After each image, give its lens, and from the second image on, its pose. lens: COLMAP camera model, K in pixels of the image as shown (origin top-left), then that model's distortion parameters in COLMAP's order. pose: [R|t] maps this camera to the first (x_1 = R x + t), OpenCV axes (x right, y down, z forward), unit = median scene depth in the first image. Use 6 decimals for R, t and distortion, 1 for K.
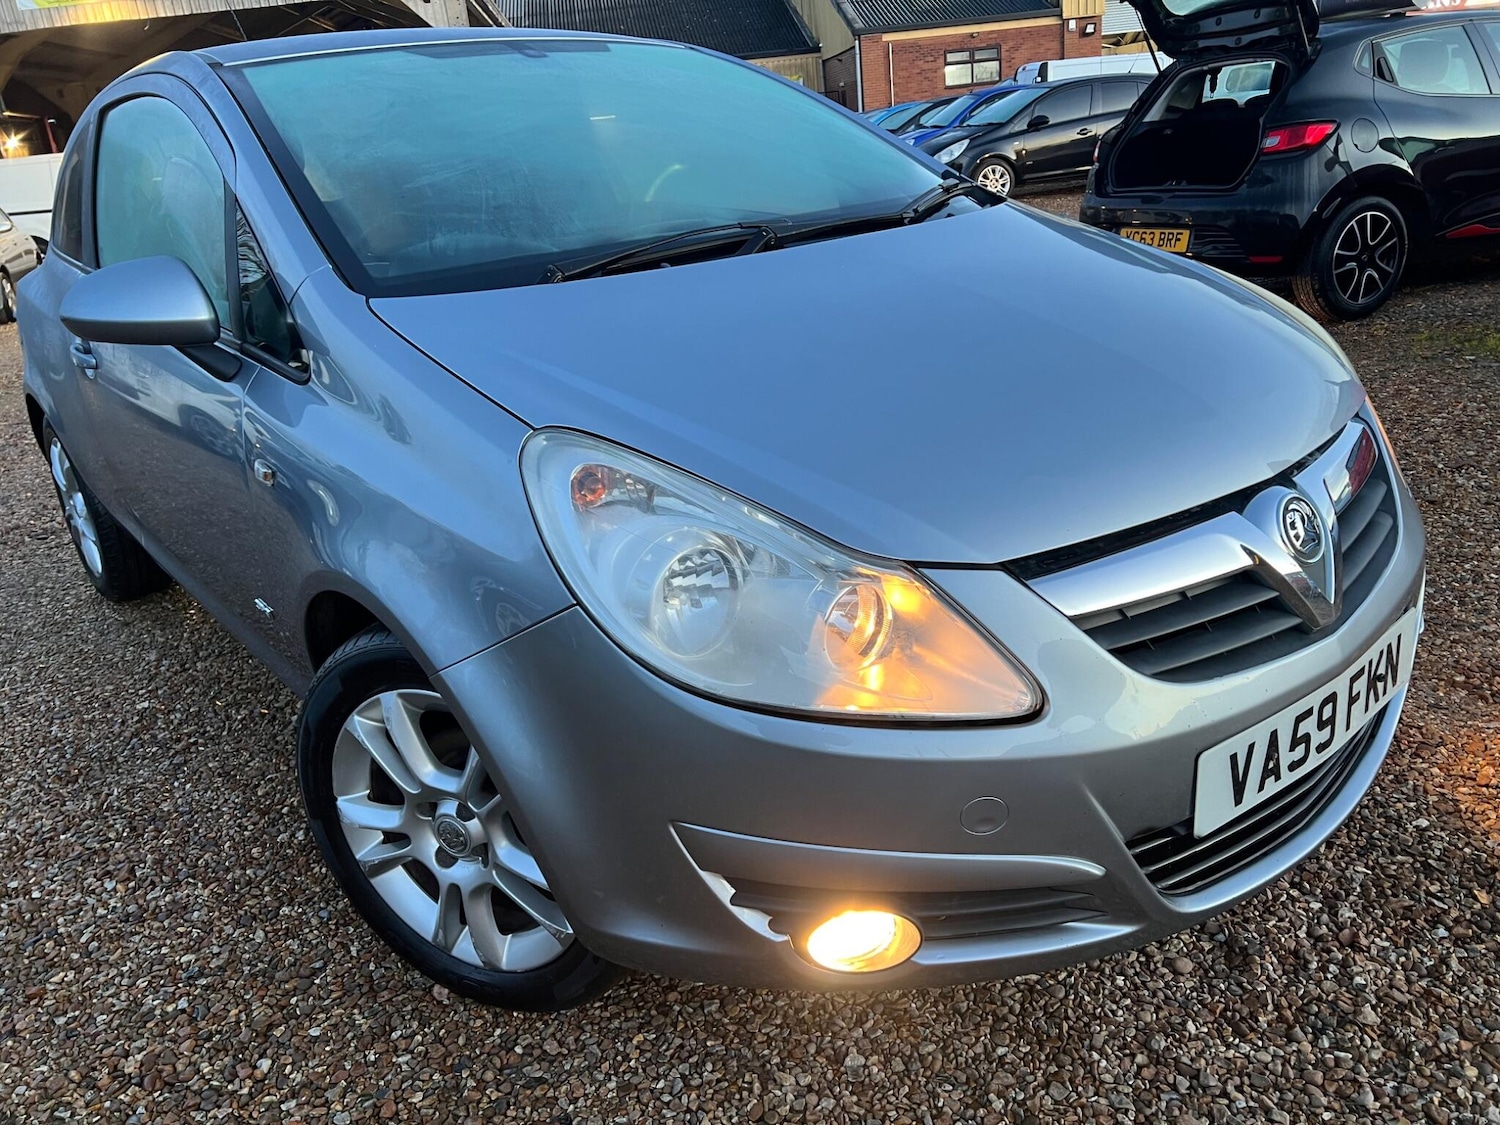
lens RADIAL K [[1114.9, 0, 750.0], [0, 1114.9, 562.5], [0, 0, 1]] dist [0.062303, -0.067643]
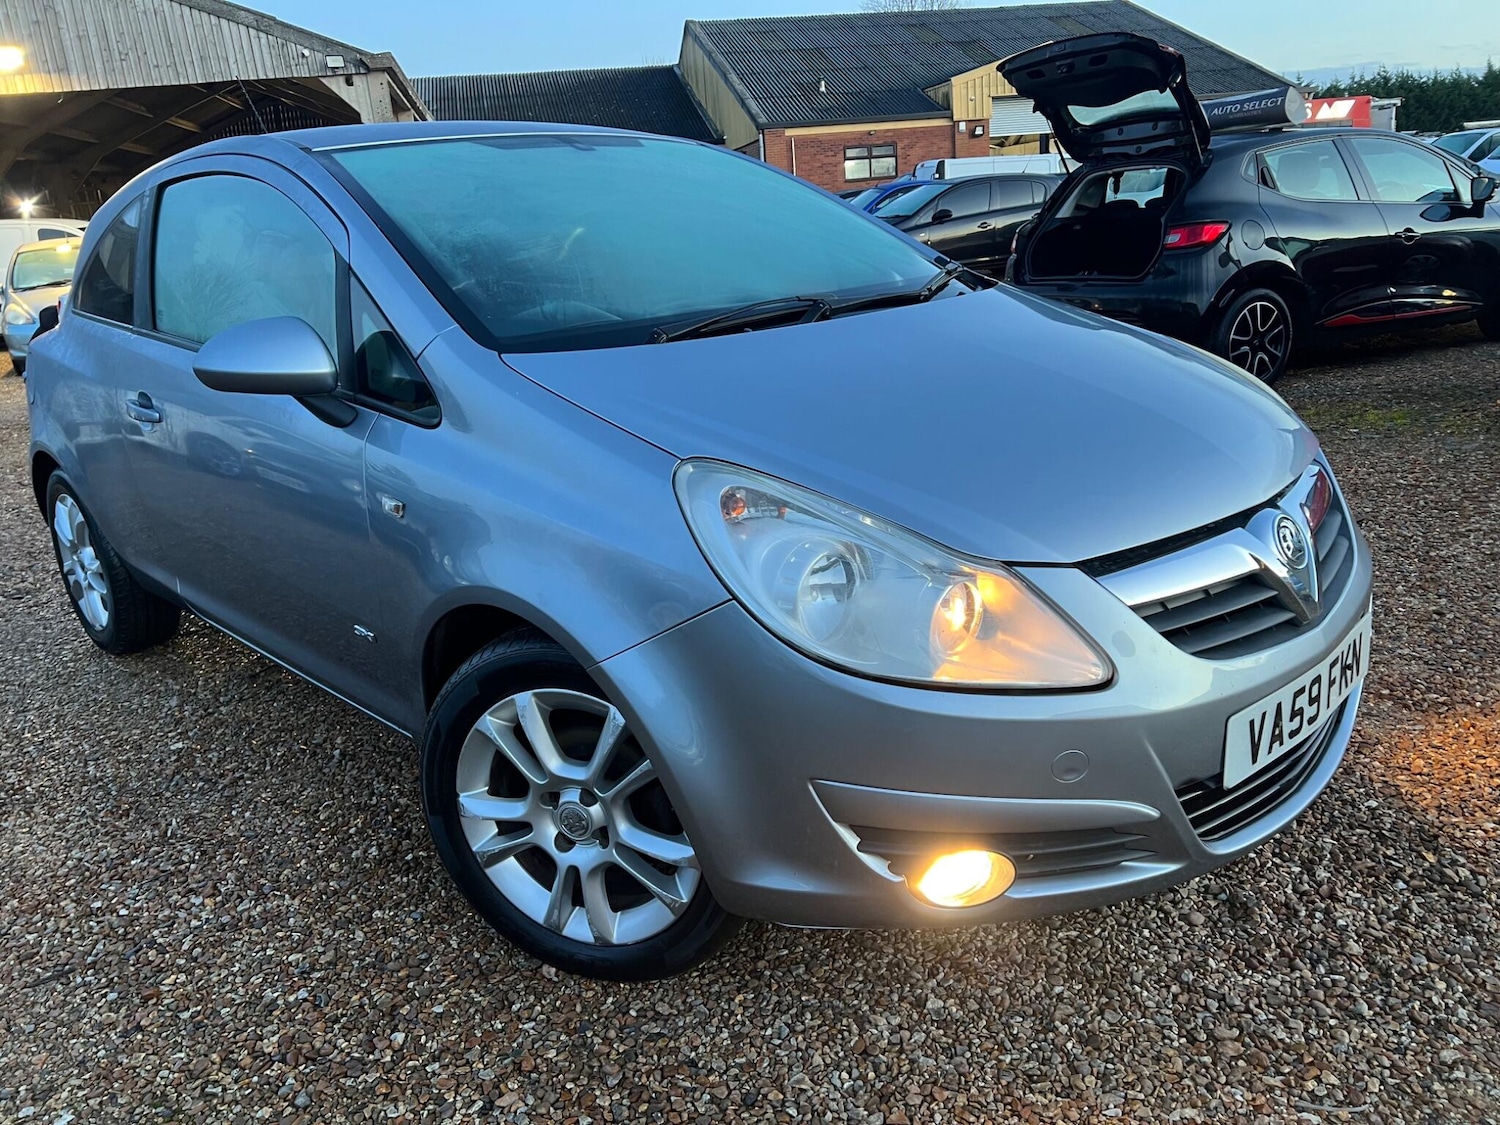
lens RADIAL K [[1121.7, 0, 749.5], [0, 1121.7, 565.9], [0, 0, 1]] dist [0.056693, -0.058688]
pose [[0.995756, -0.004449, 0.091923, -0.186259], [0.010576, 0.997746, -0.066269, 0.061586], [-0.091421, 0.066960, 0.993559, -0.158099]]
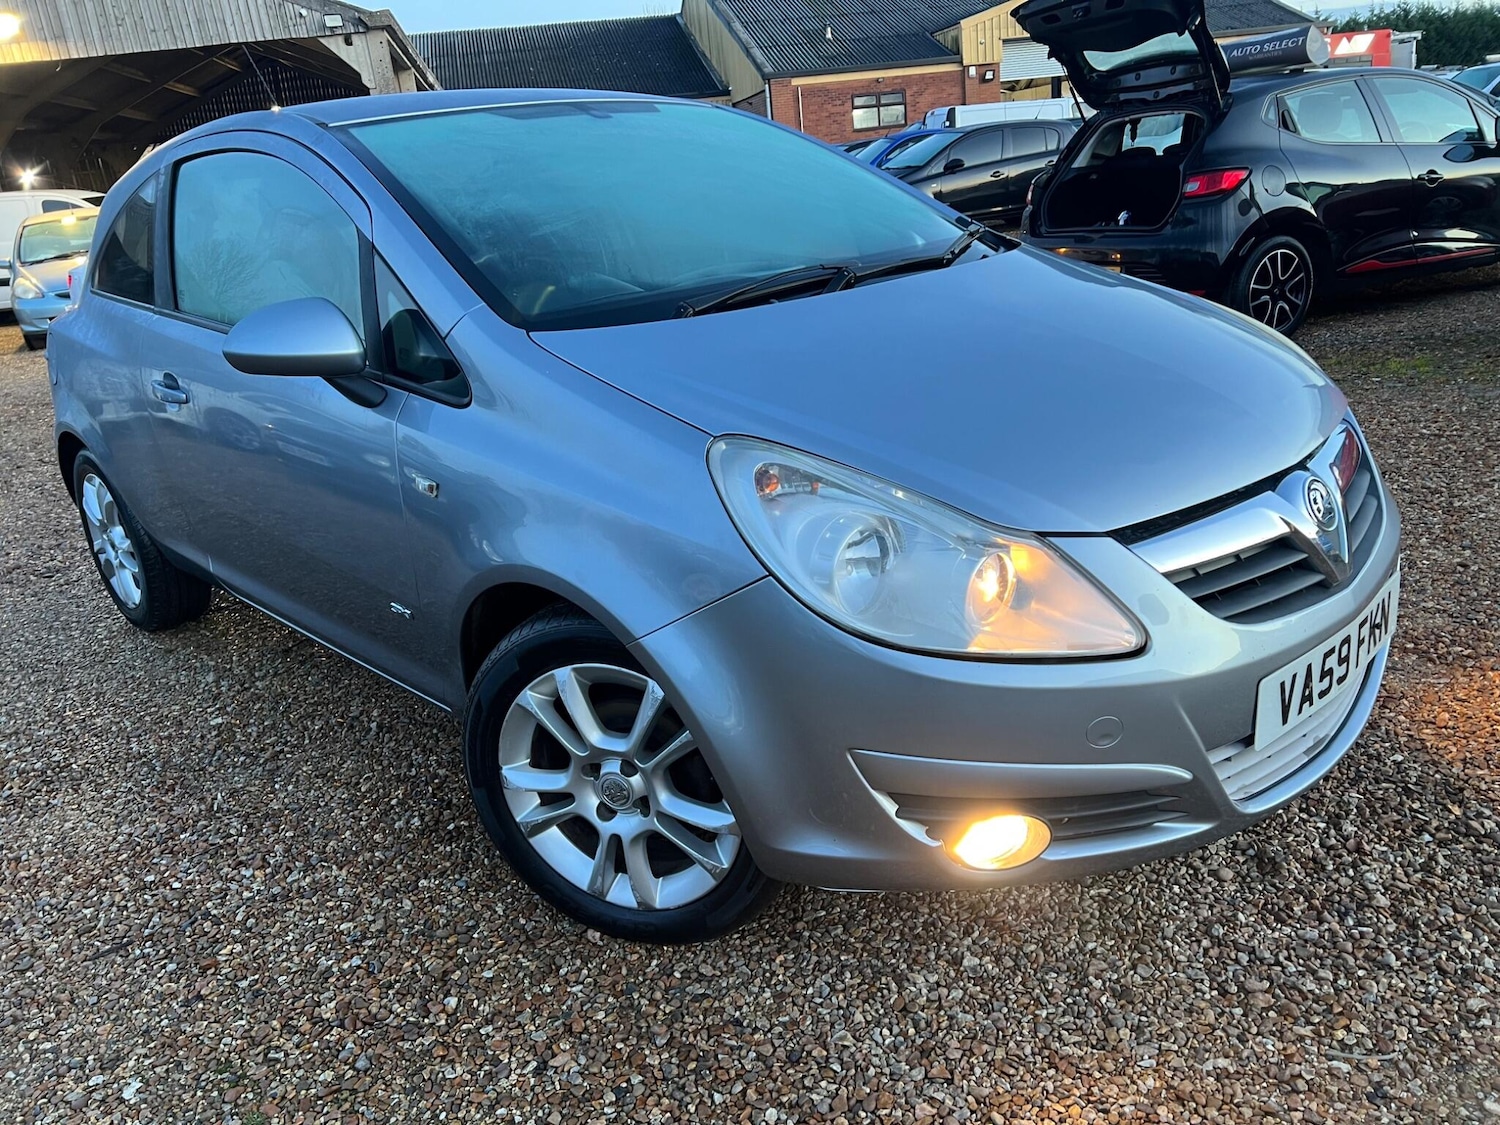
lens RADIAL K [[1120.8, 0, 753.6], [0, 1120.8, 576.2], [0, 0, 1]] dist [0.057799, -0.058848]
pose [[0.996165, -0.028979, 0.082556, -0.205555], [0.030750, 0.999322, -0.020261, 0.047276], [-0.081913, 0.022722, 0.996380, -0.168913]]
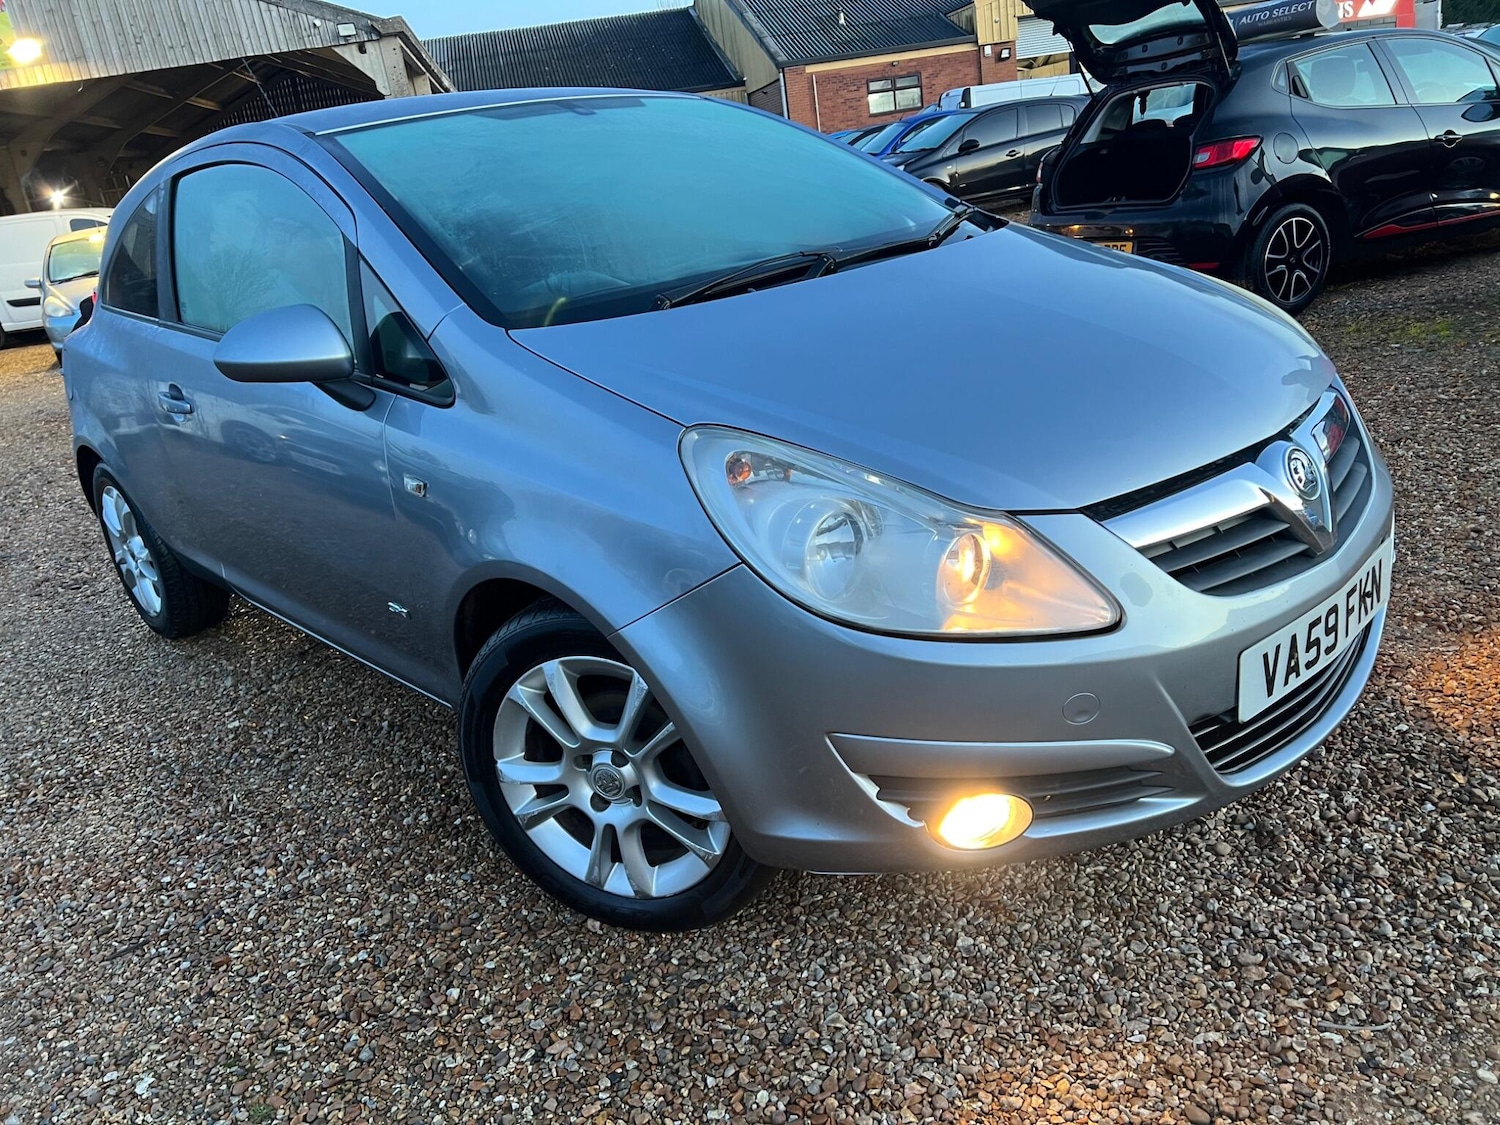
lens RADIAL K [[1122.1, 0, 754.3], [0, 1122.1, 572.1], [0, 0, 1]] dist [0.051976, -0.051079]
pose [[0.996714, -0.061274, 0.052977, -0.155932], [0.062258, 0.997913, -0.017143, 0.052458], [-0.051816, 0.020385, 0.998449, -0.179489]]
